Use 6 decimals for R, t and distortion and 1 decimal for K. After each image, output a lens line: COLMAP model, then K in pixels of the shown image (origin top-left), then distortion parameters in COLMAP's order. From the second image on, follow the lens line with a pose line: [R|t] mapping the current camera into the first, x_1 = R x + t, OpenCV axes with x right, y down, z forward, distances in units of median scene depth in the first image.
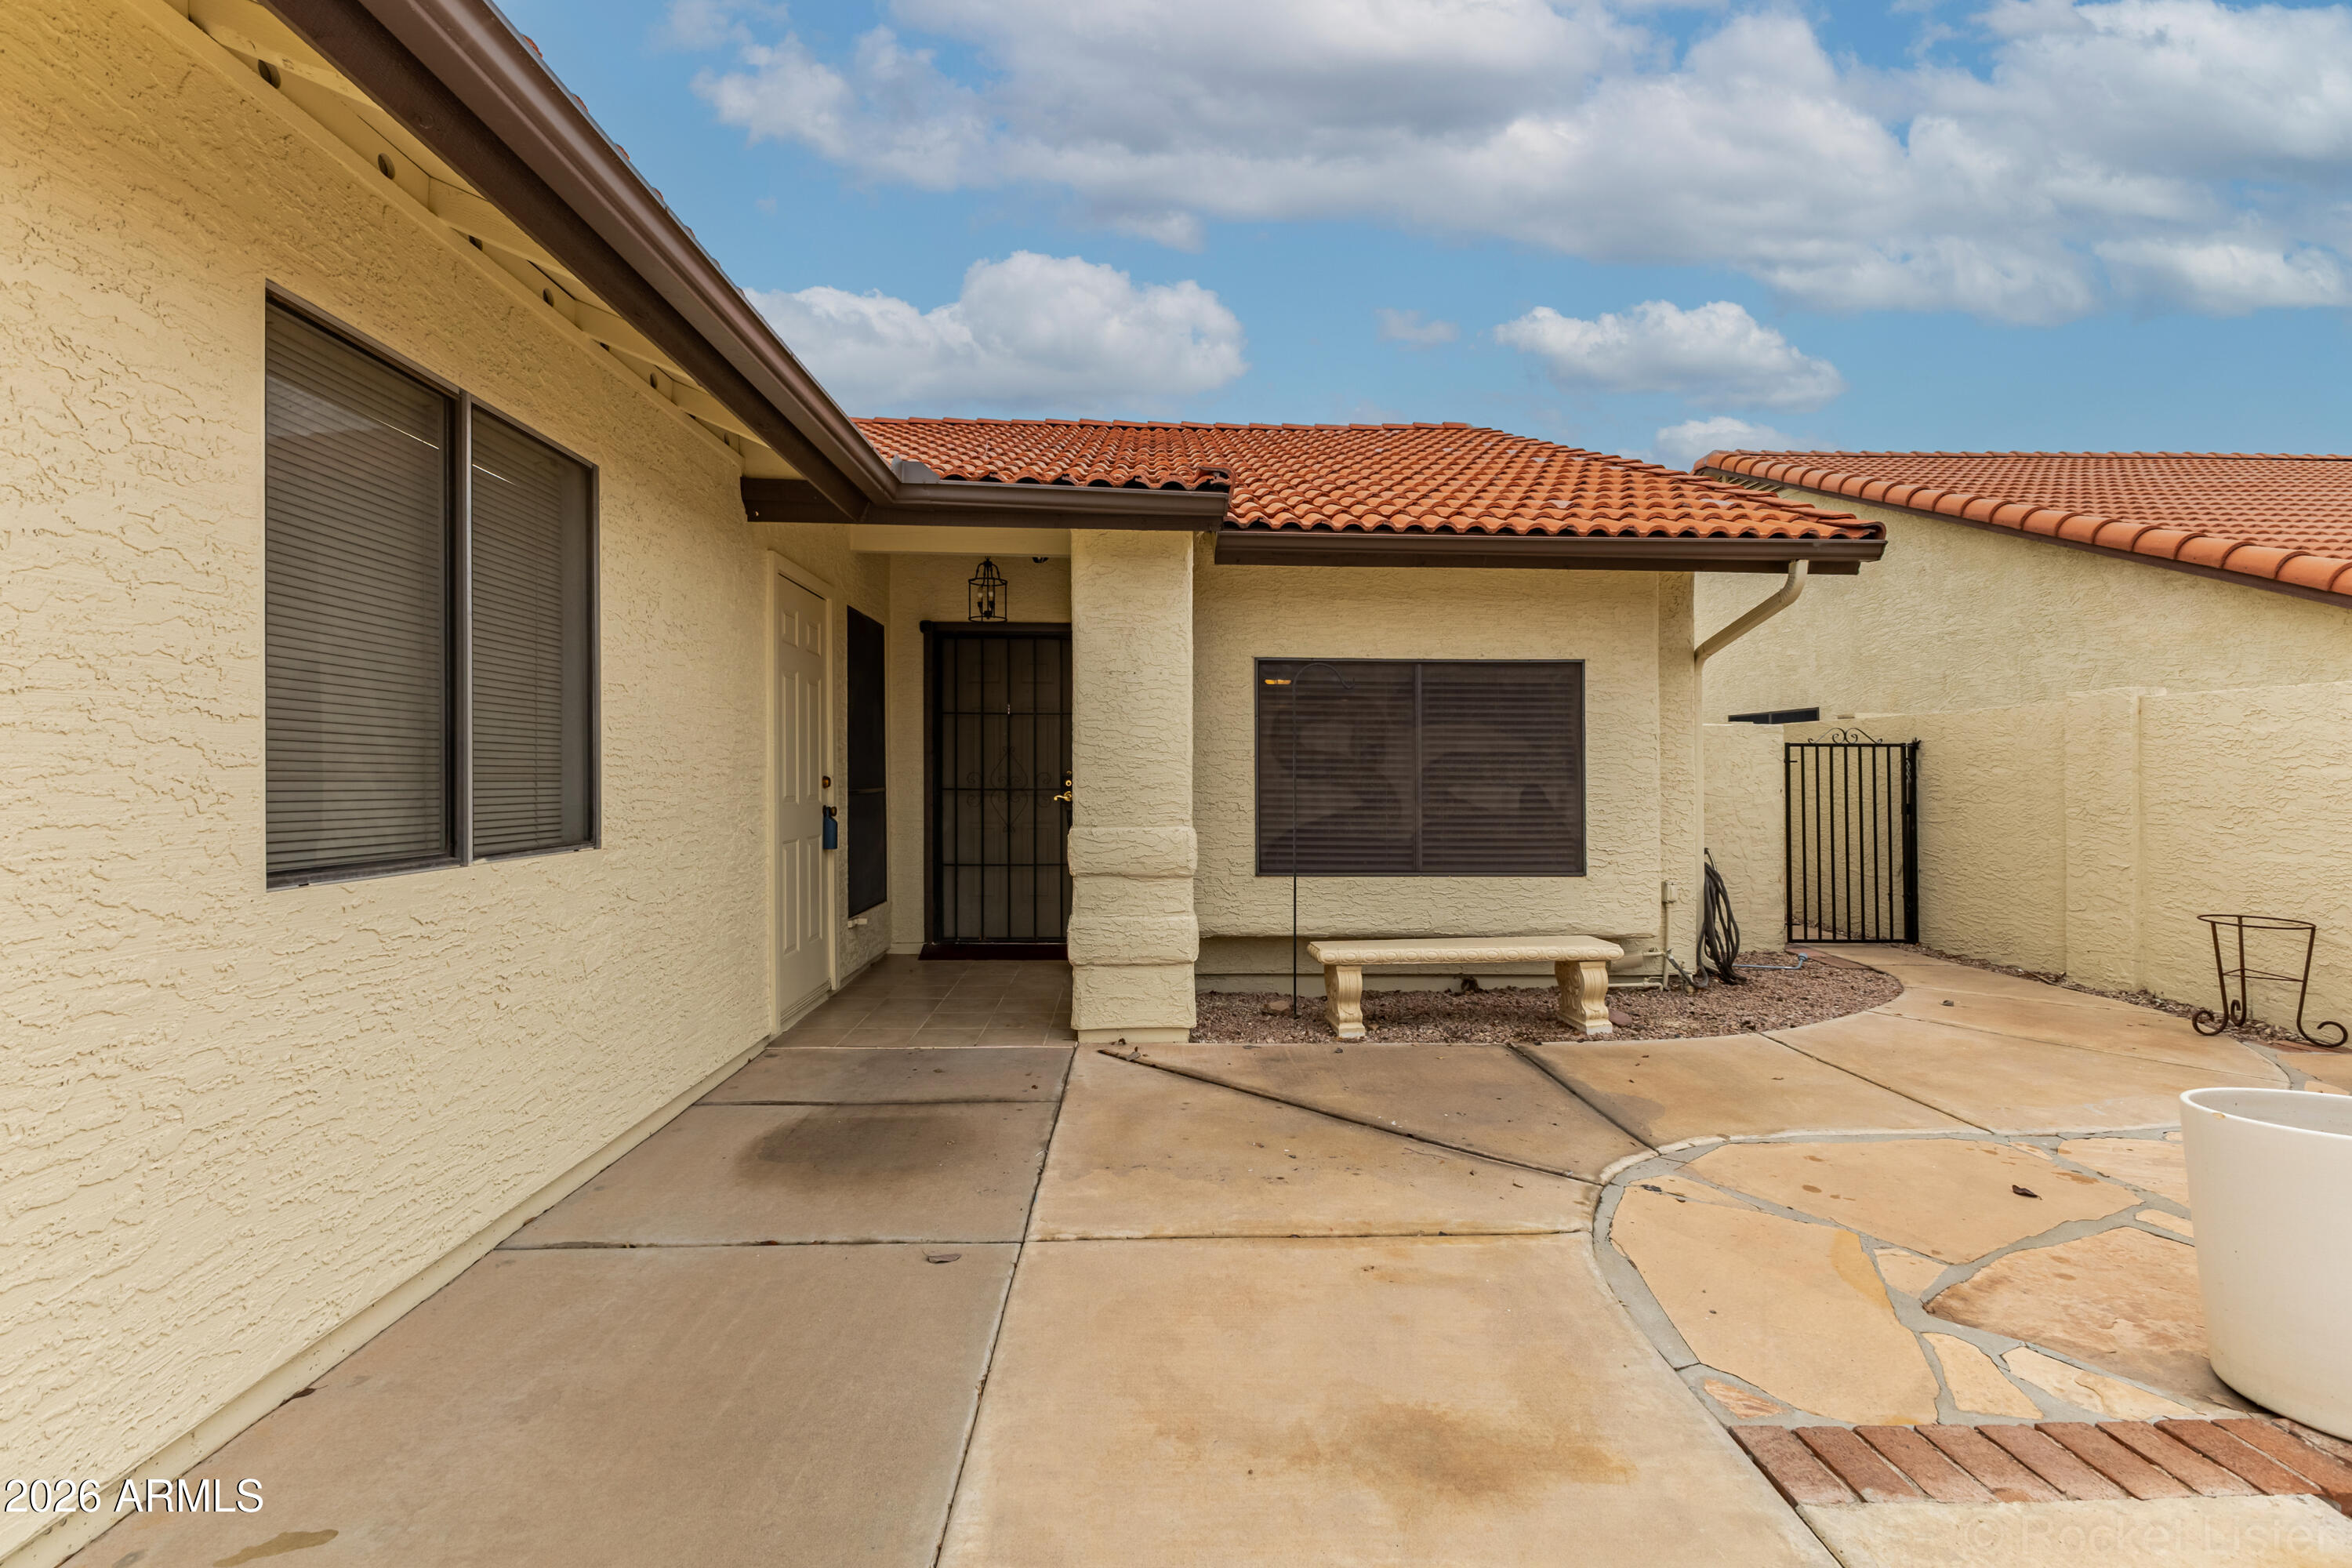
lens RADIAL K [[1010.5, 0, 1176.5], [0, 1010.5, 770.6], [0, 0, 1]] dist [0.002119, -0.000157]
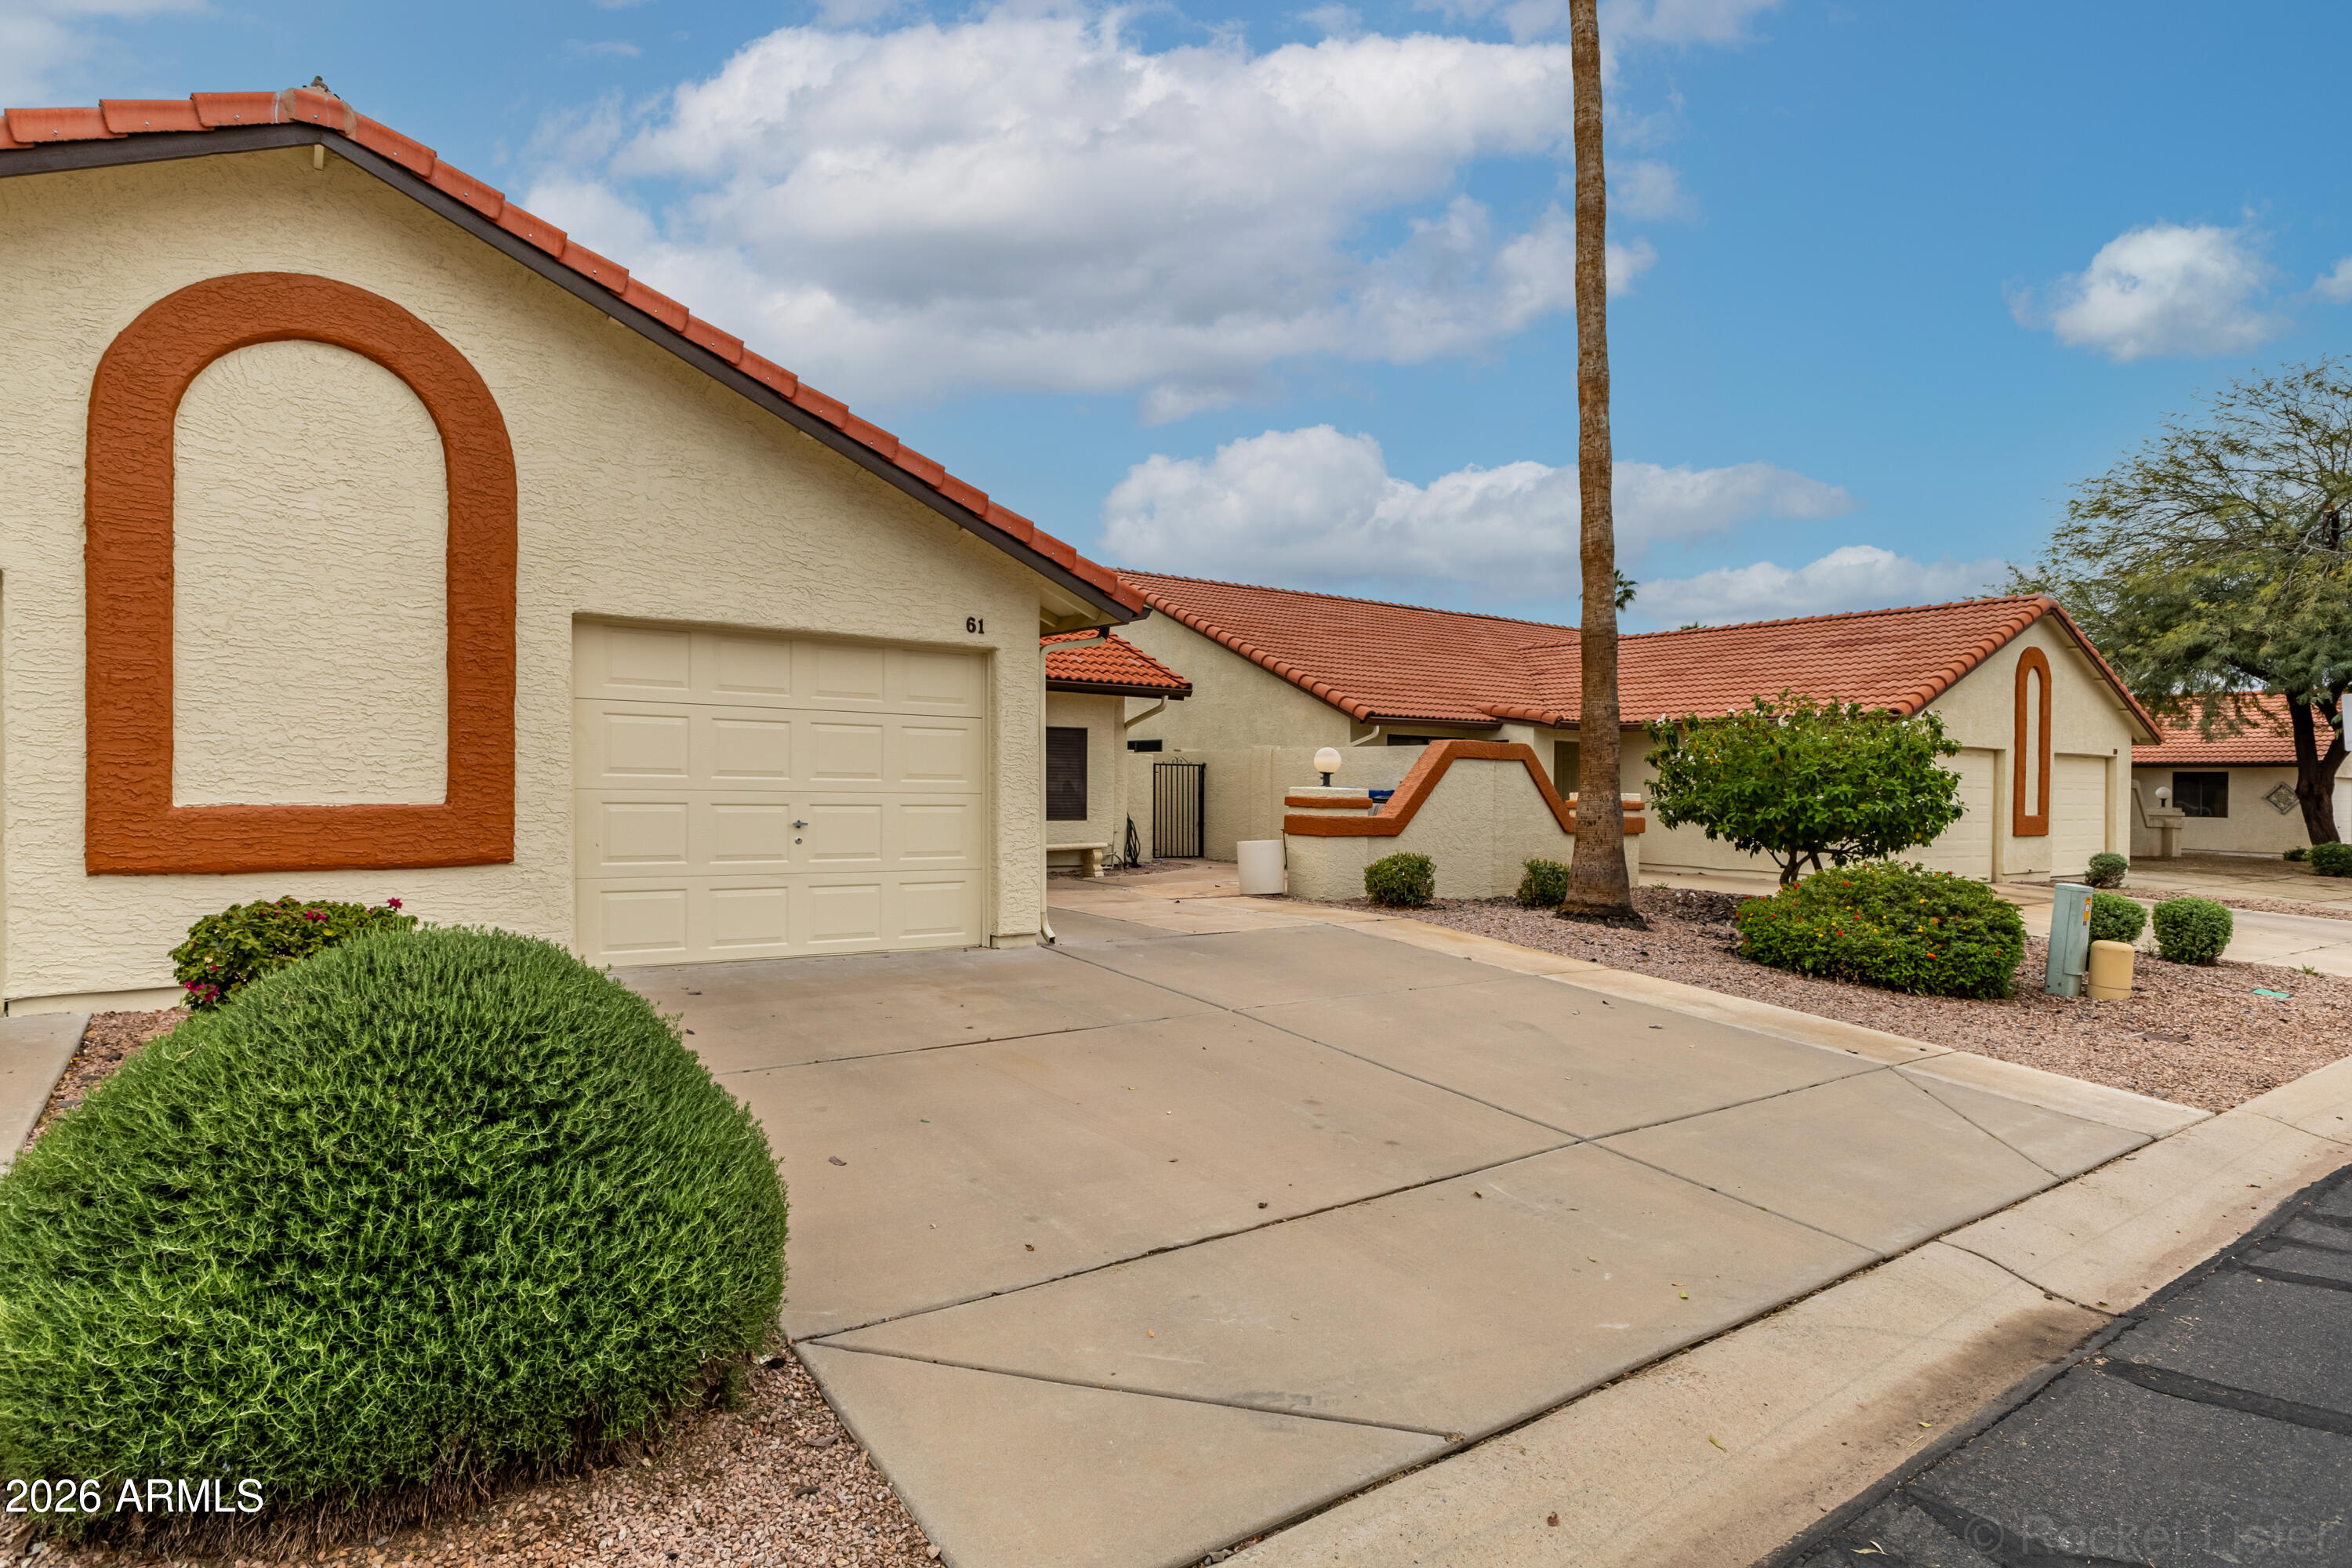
lens RADIAL K [[1276.6, 0, 1176.0], [0, 1276.6, 784.0], [0, 0, 1]] dist [-0.008830, -0.001860]
pose [[0.826864, 0.007836, 0.562347, -1.147766], [-0.011599, 0.999928, 0.003122, 0.009856], [-0.562282, -0.009104, 0.826895, -1.647098]]
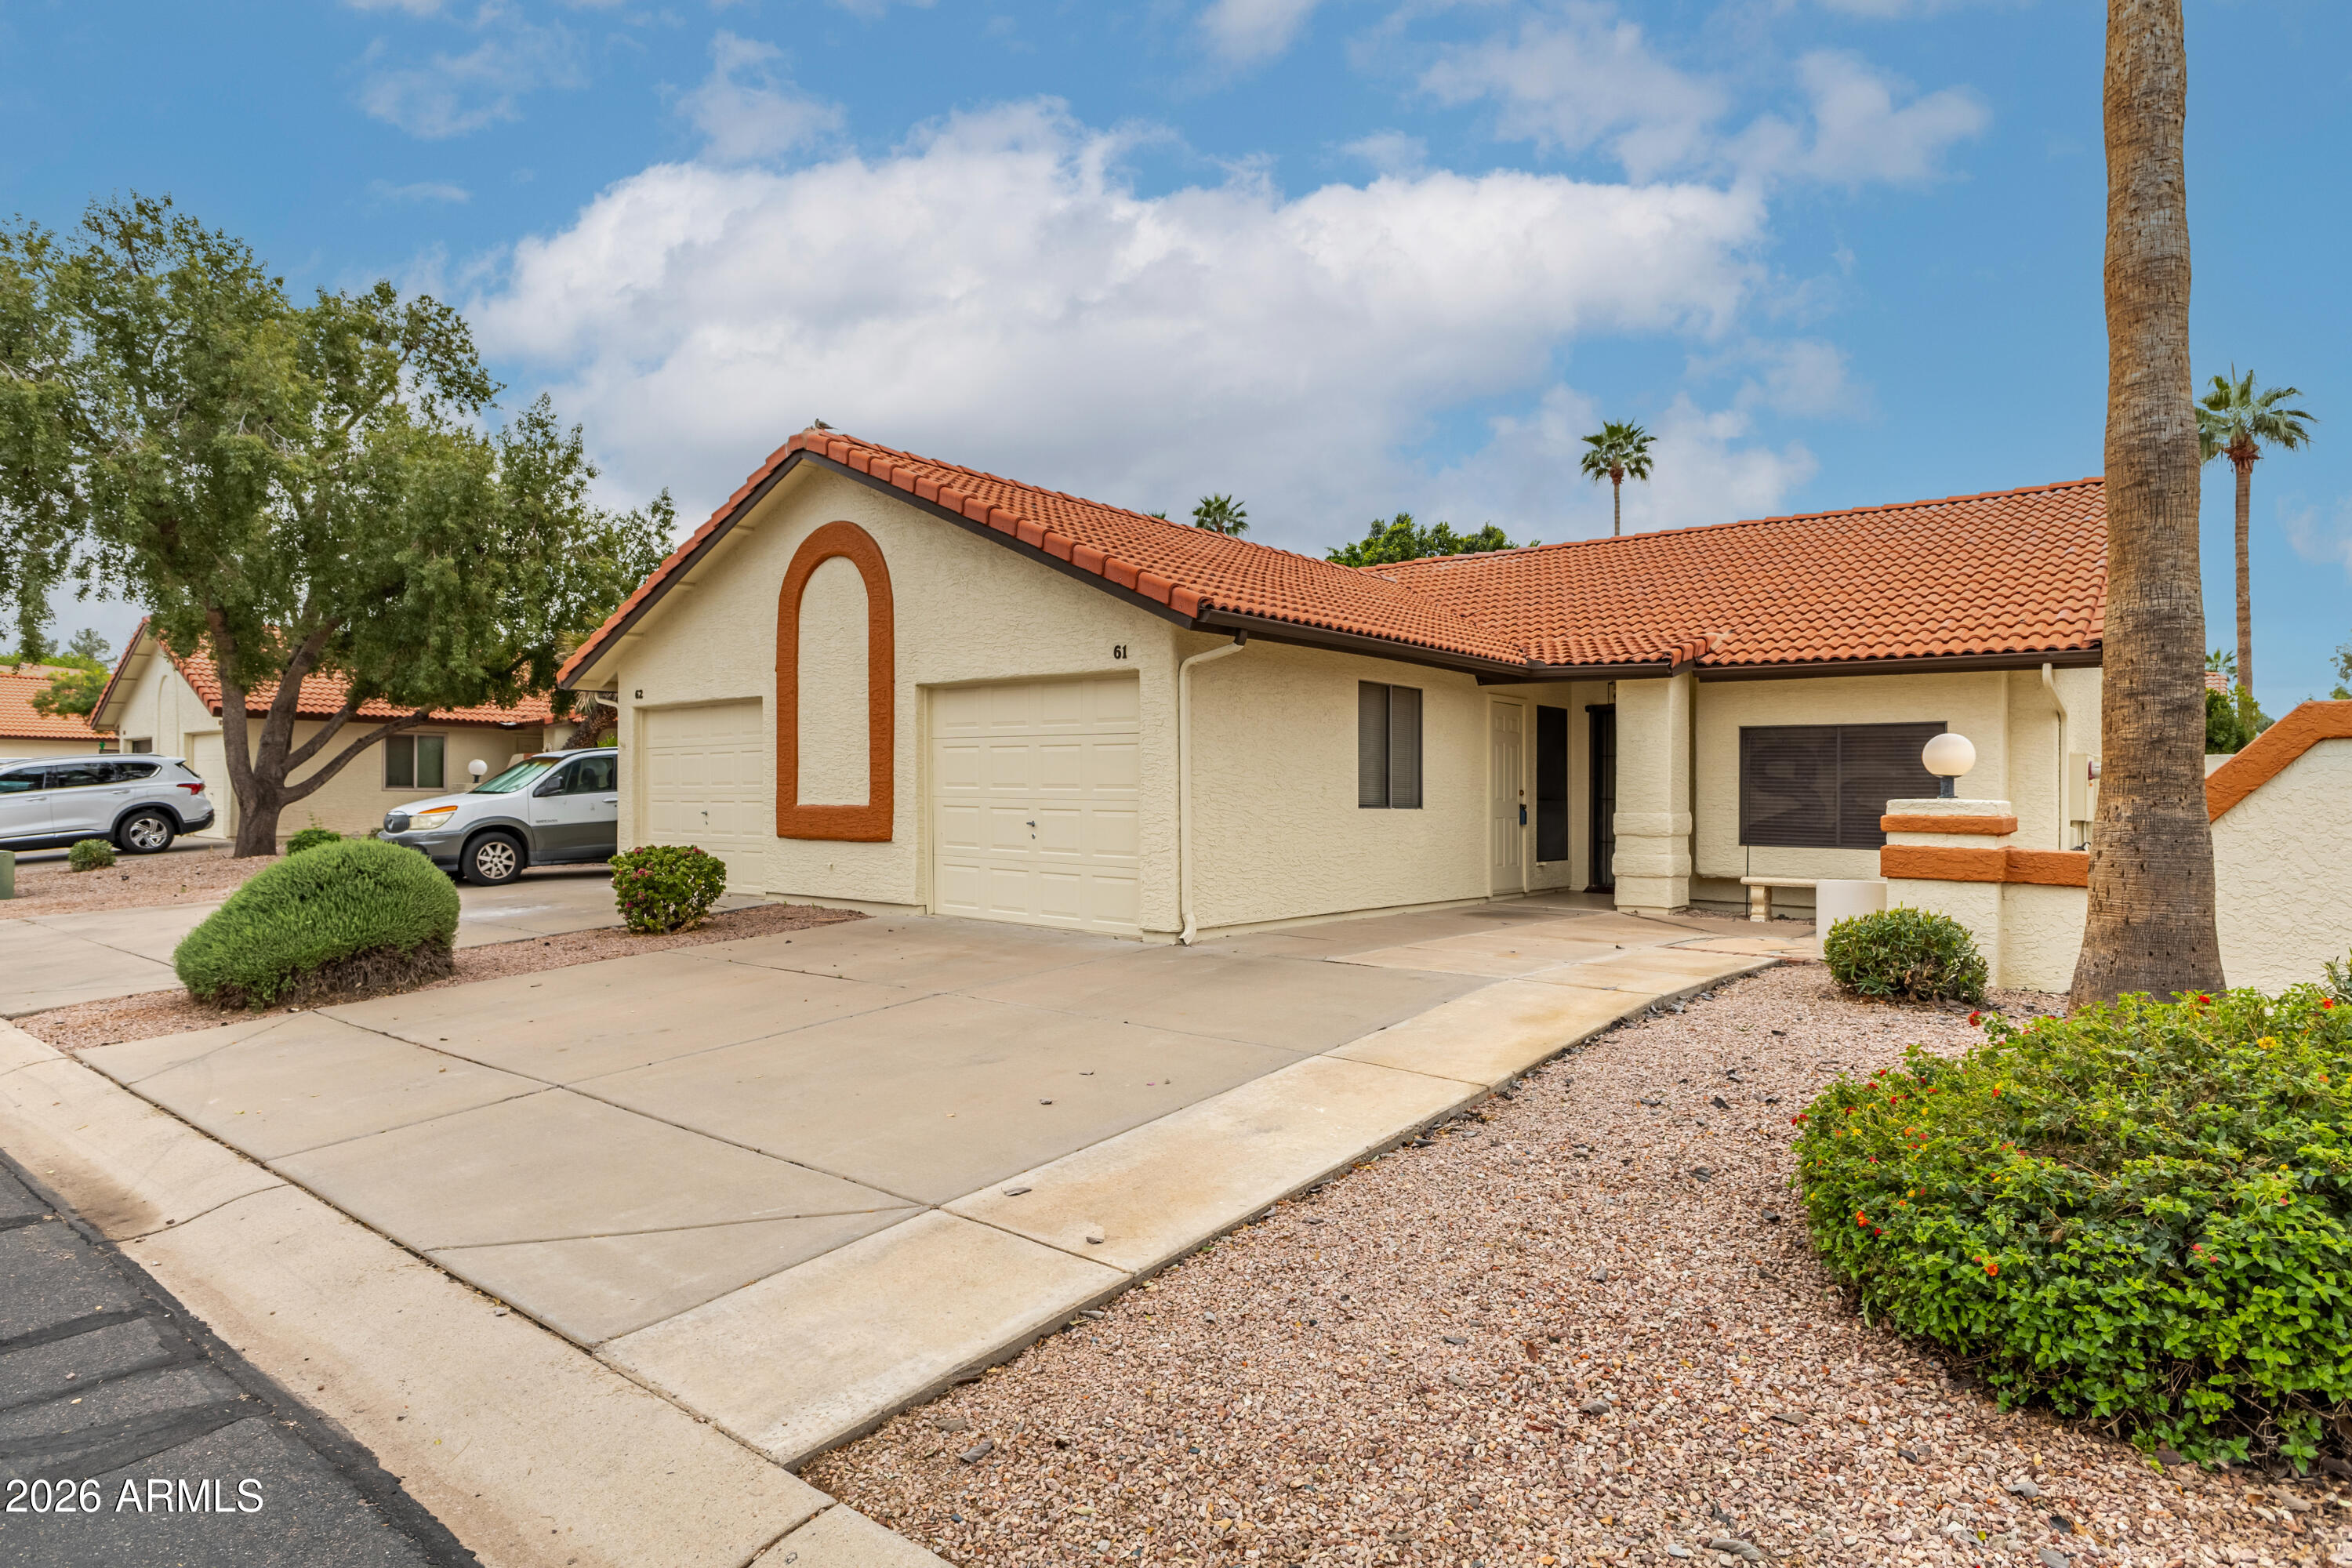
lens RADIAL K [[1323.7, 0, 1176.0], [0, 1323.7, 784.0], [0, 0, 1]] dist [-0.002913, 0.000107]
pose [[0.746289, -0.001445, -0.665620, 0.942045], [-0.006908, 0.999927, -0.009916, 0.024951], [0.665586, 0.011998, 0.746225, -1.522696]]
